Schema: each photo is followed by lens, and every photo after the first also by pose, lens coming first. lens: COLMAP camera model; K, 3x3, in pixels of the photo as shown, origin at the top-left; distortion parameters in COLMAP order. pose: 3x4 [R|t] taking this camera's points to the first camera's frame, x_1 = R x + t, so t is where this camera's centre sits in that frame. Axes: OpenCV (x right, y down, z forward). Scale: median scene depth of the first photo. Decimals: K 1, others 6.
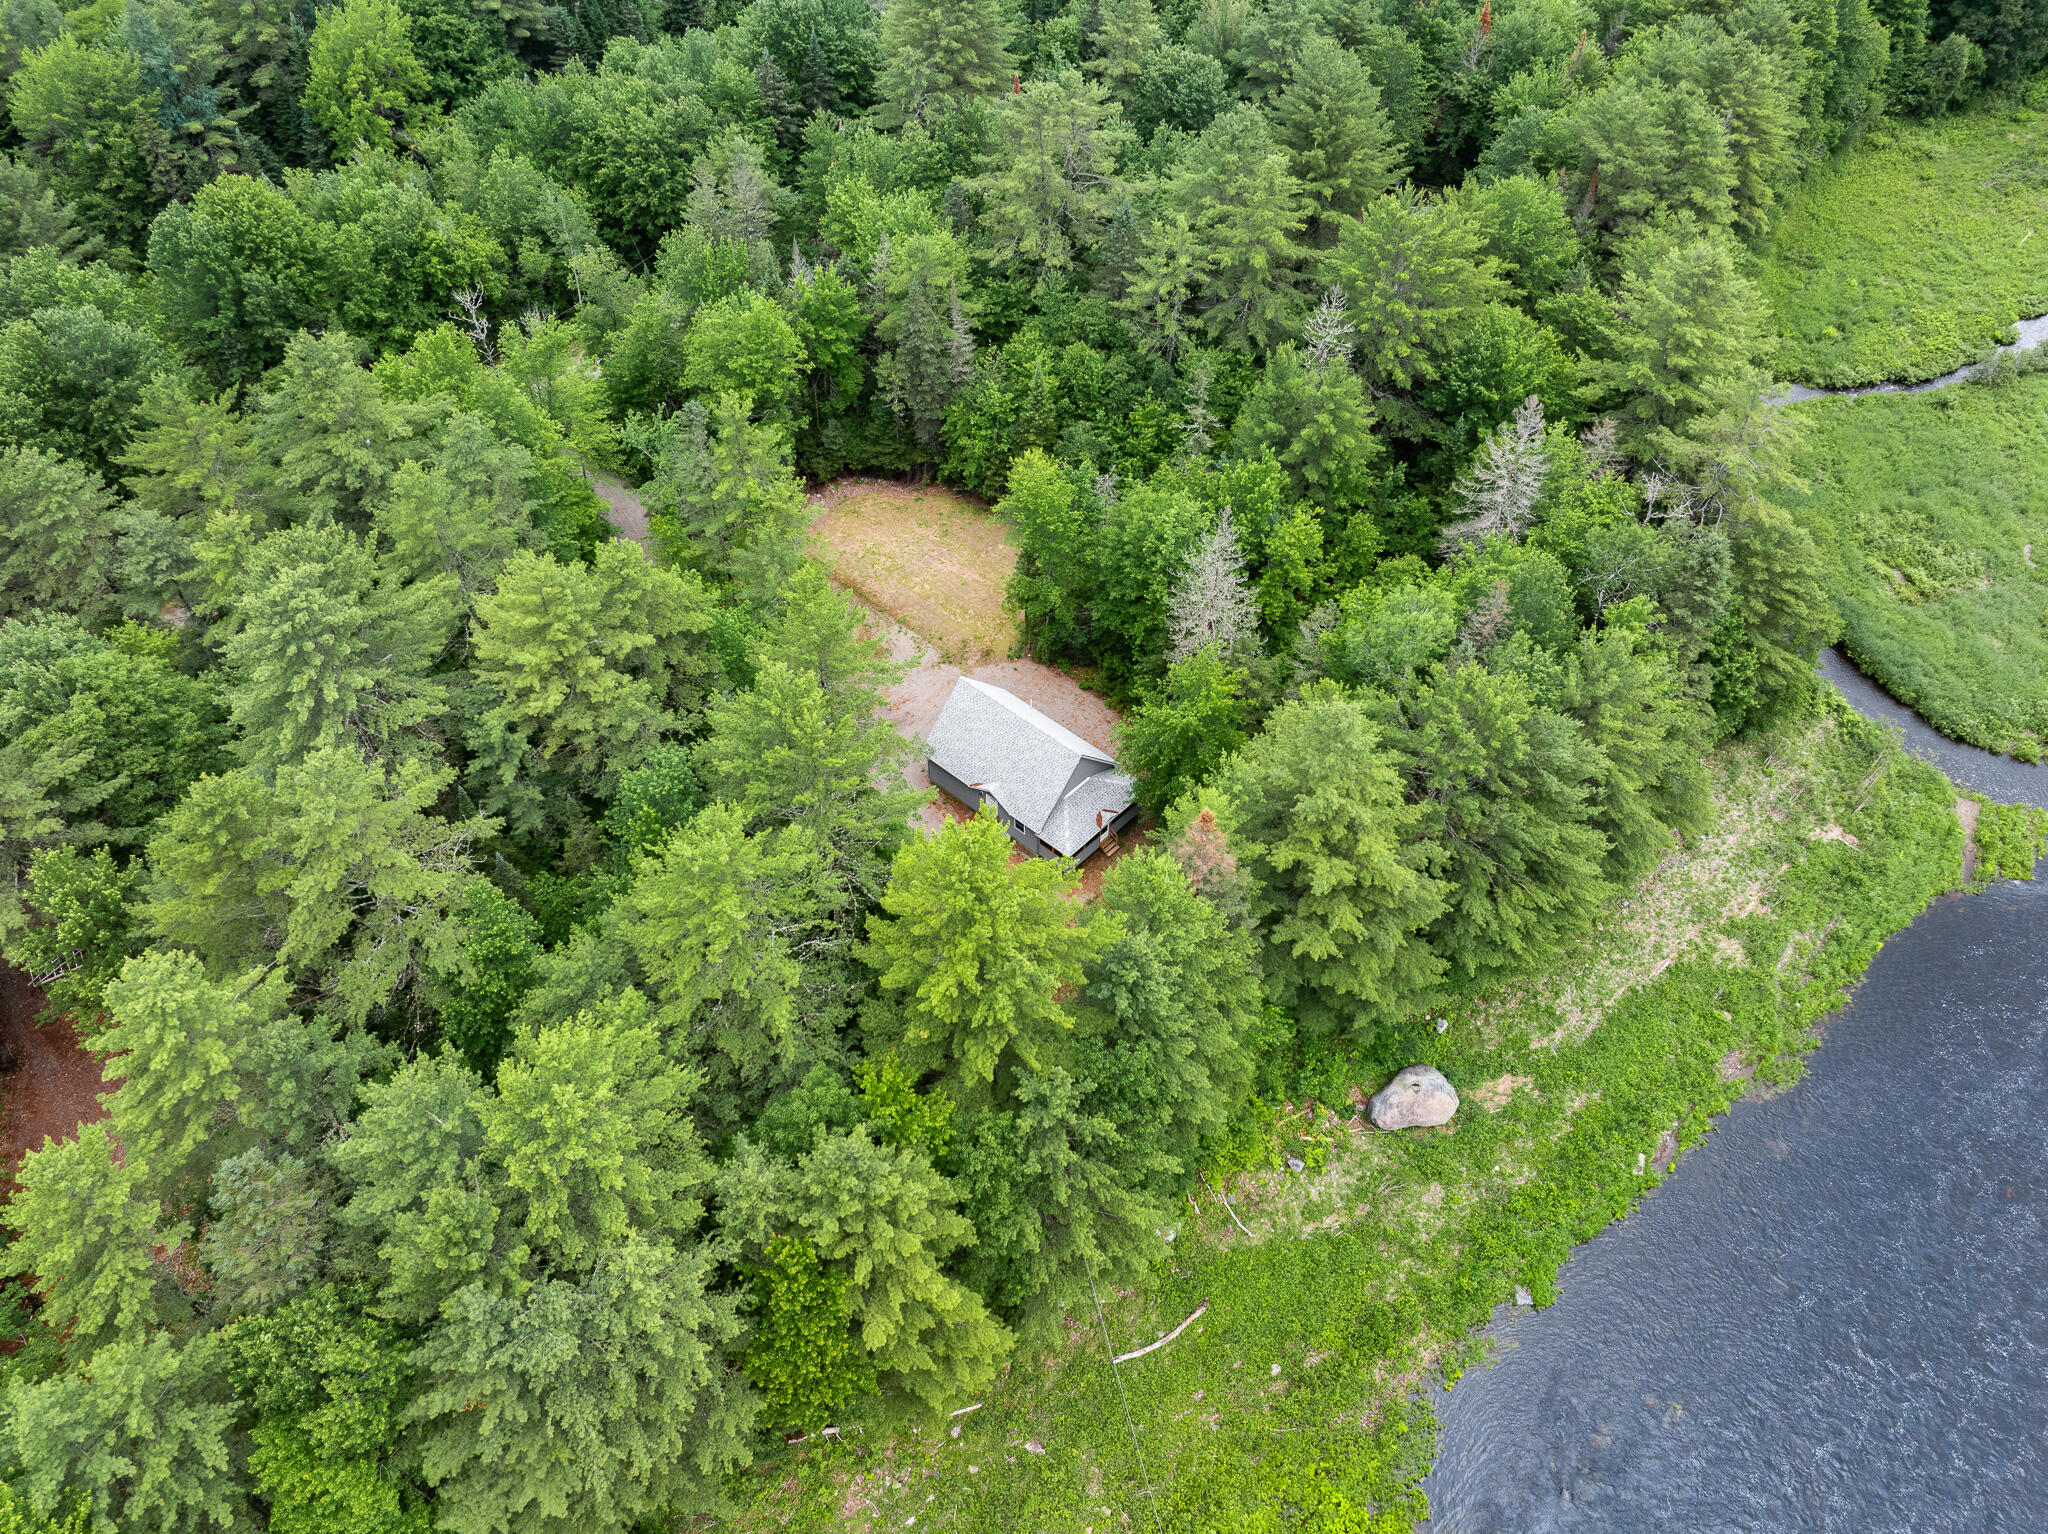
lens RADIAL K [[1444.1, 0, 1024.0], [0, 1444.1, 767.0], [0, 0, 1]] dist [-0.064520, 0.047329]
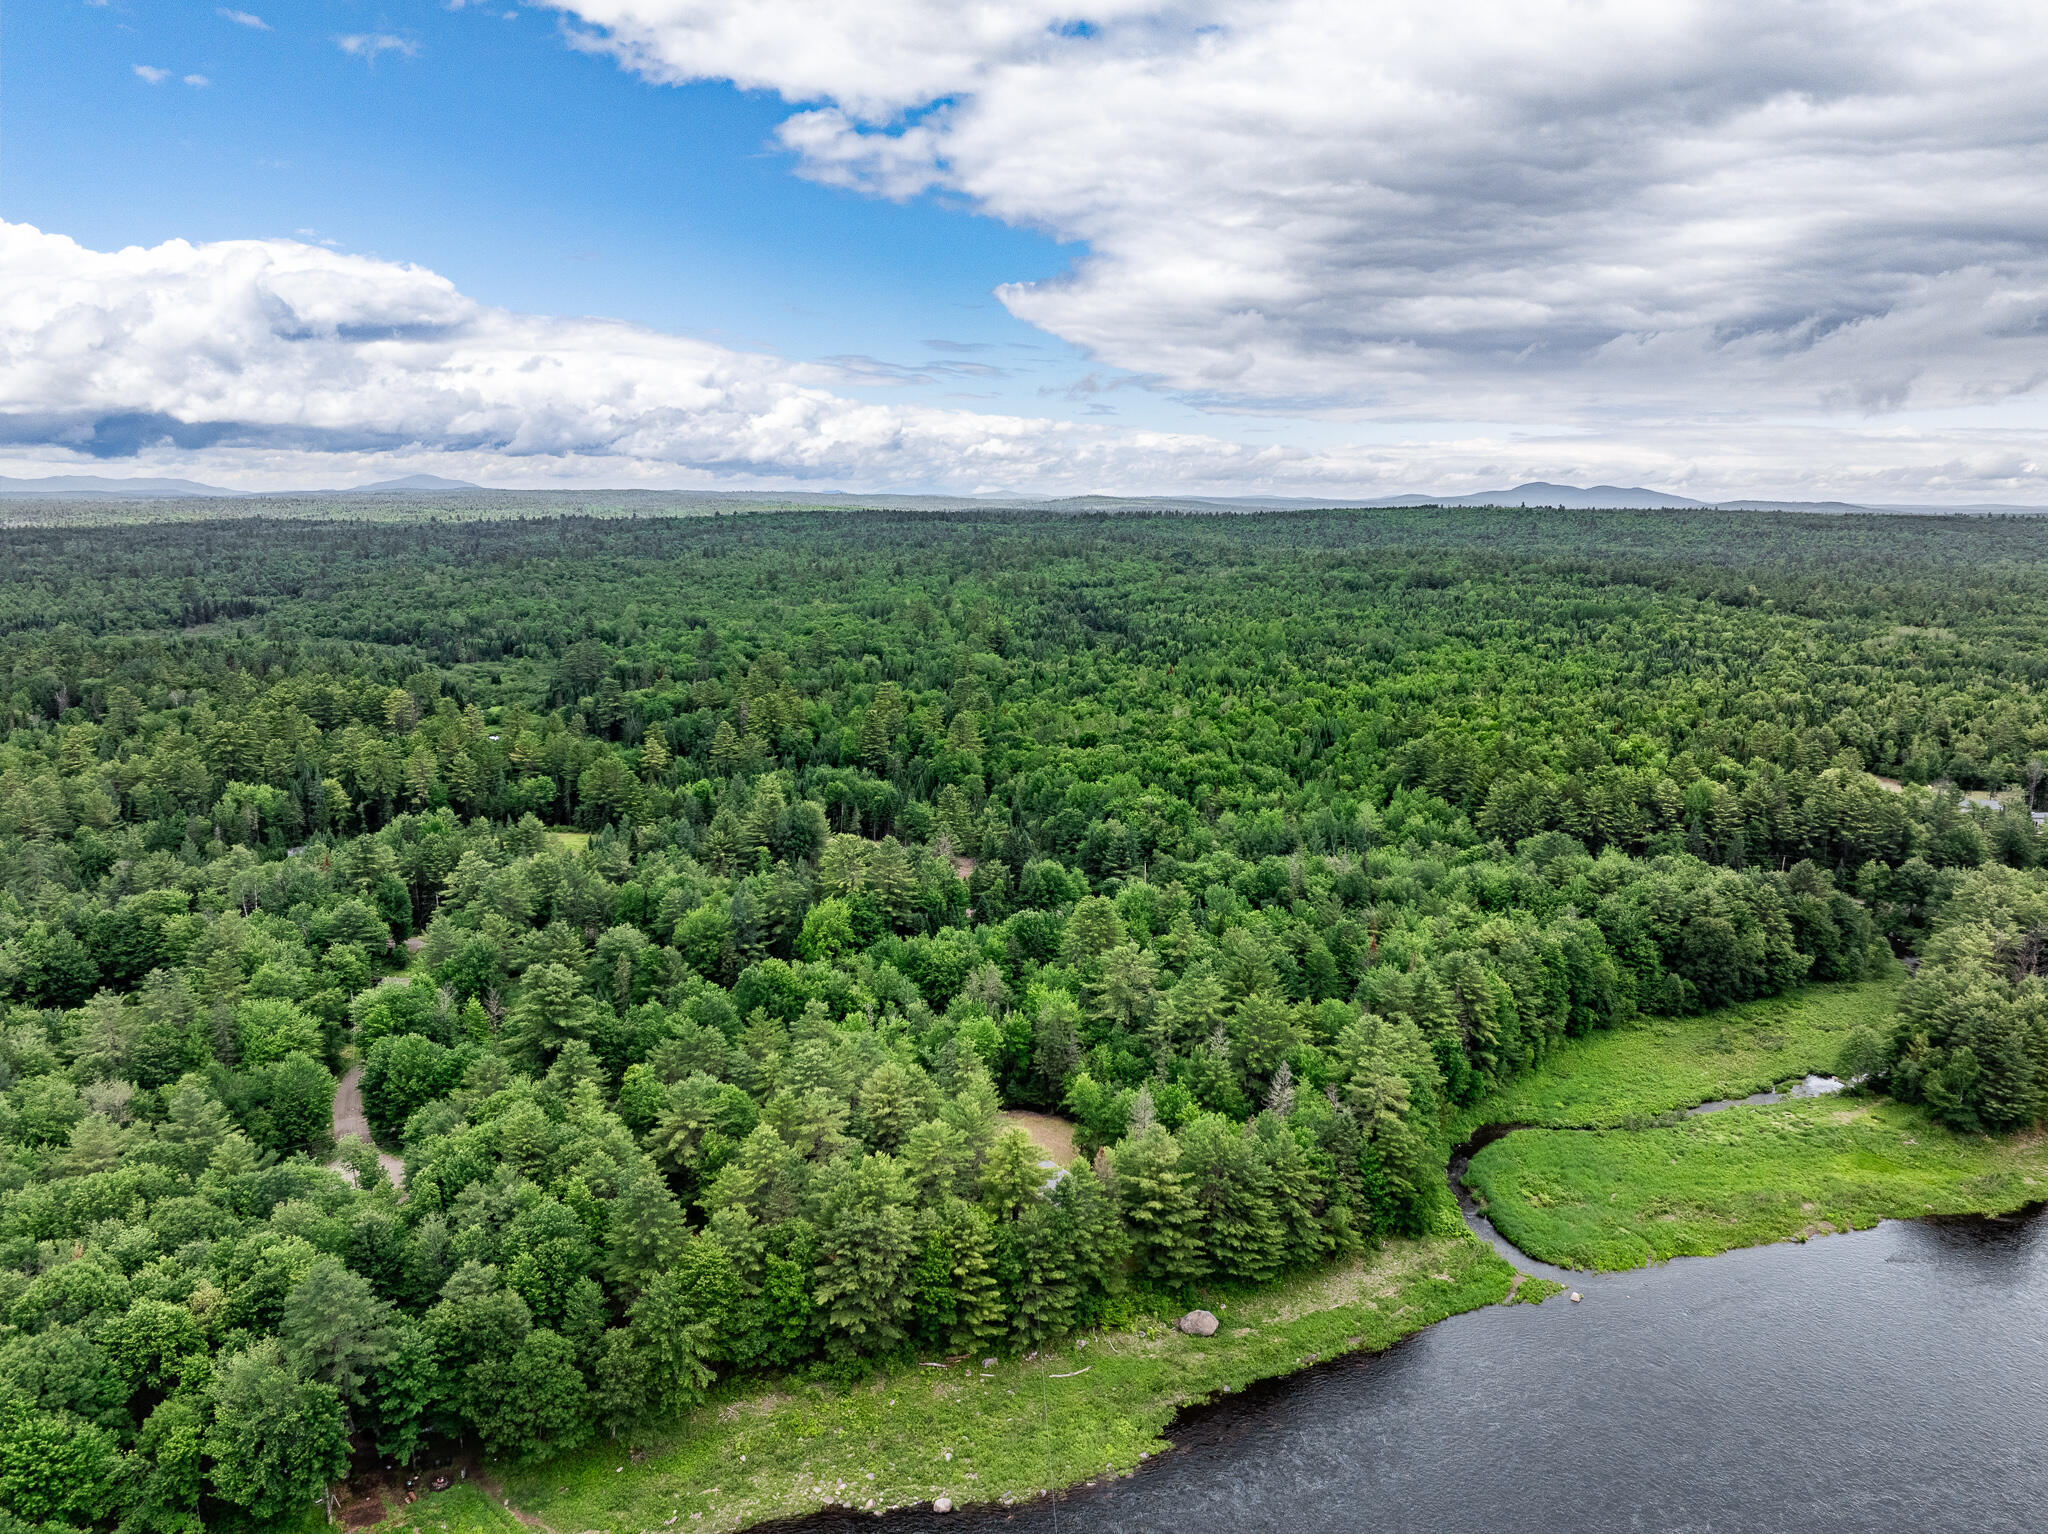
lens RADIAL K [[1444.1, 0, 1024.0], [0, 1444.1, 767.0], [0, 0, 1]] dist [-0.064520, 0.047329]
pose [[0.979780, 0.042983, -0.195406, 0.272764], [-0.150179, 0.803317, -0.576306, 0.595634], [0.132201, 0.593999, 0.793529, -0.952649]]
